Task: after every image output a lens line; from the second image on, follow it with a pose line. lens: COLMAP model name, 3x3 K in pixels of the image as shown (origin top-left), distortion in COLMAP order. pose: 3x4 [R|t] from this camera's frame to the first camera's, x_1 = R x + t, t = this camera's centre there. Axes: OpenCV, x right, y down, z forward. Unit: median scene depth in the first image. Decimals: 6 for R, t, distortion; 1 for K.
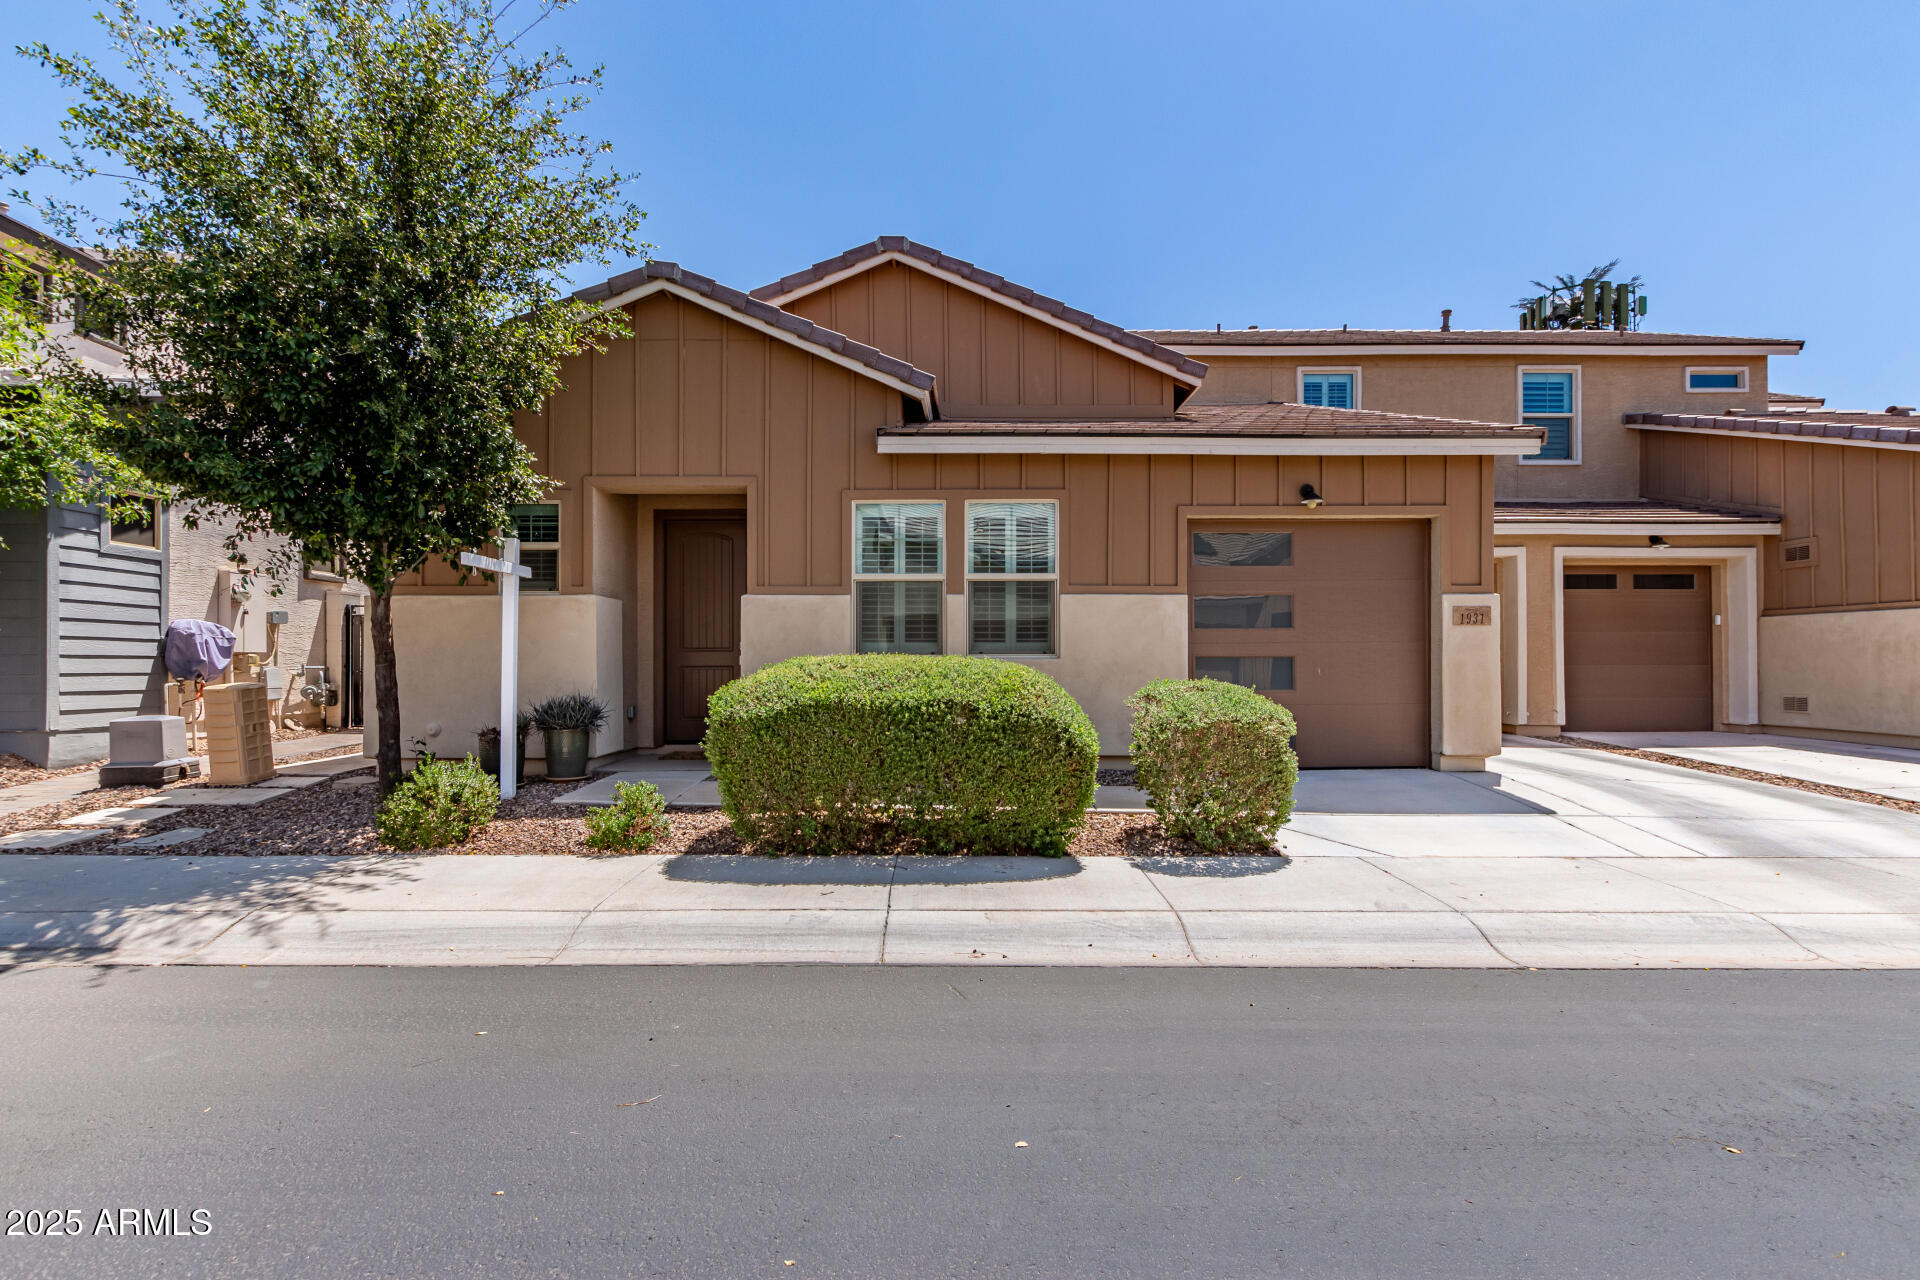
lens RADIAL K [[875.7, 0, 963.4], [0, 875.7, 643.7], [0, 0, 1]] dist [0.007919, -0.003564]
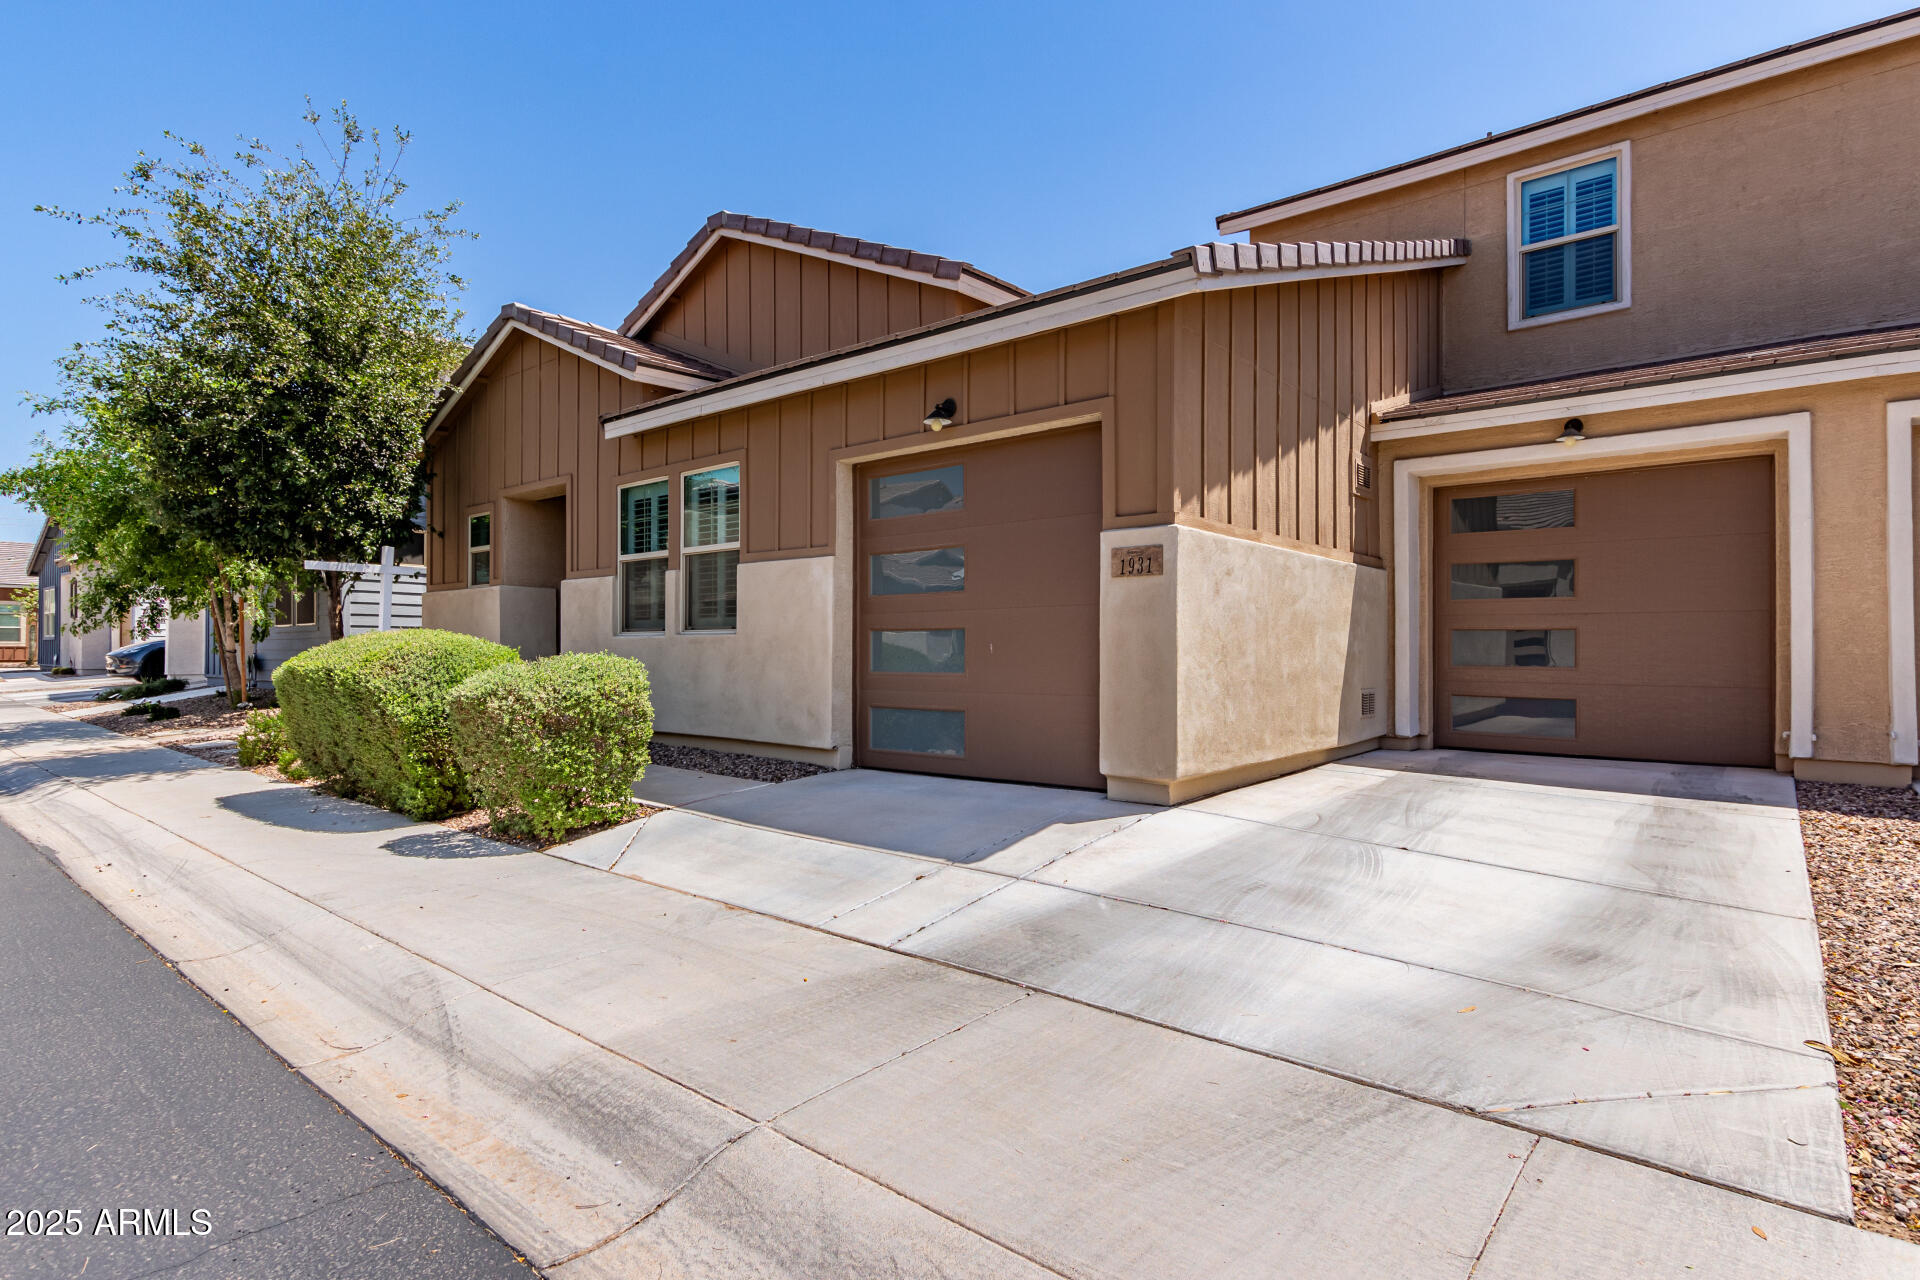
lens RADIAL K [[961.2, 0, 960.0], [0, 961.2, 640.0], [0, 0, 1]] dist [-0.000431, 0.000094]
pose [[0.766833, -0.005275, -0.641825, 0.935874], [0.013285, 0.999882, 0.007655, 0.019039], [0.641709, -0.014397, 0.766813, 0.370306]]
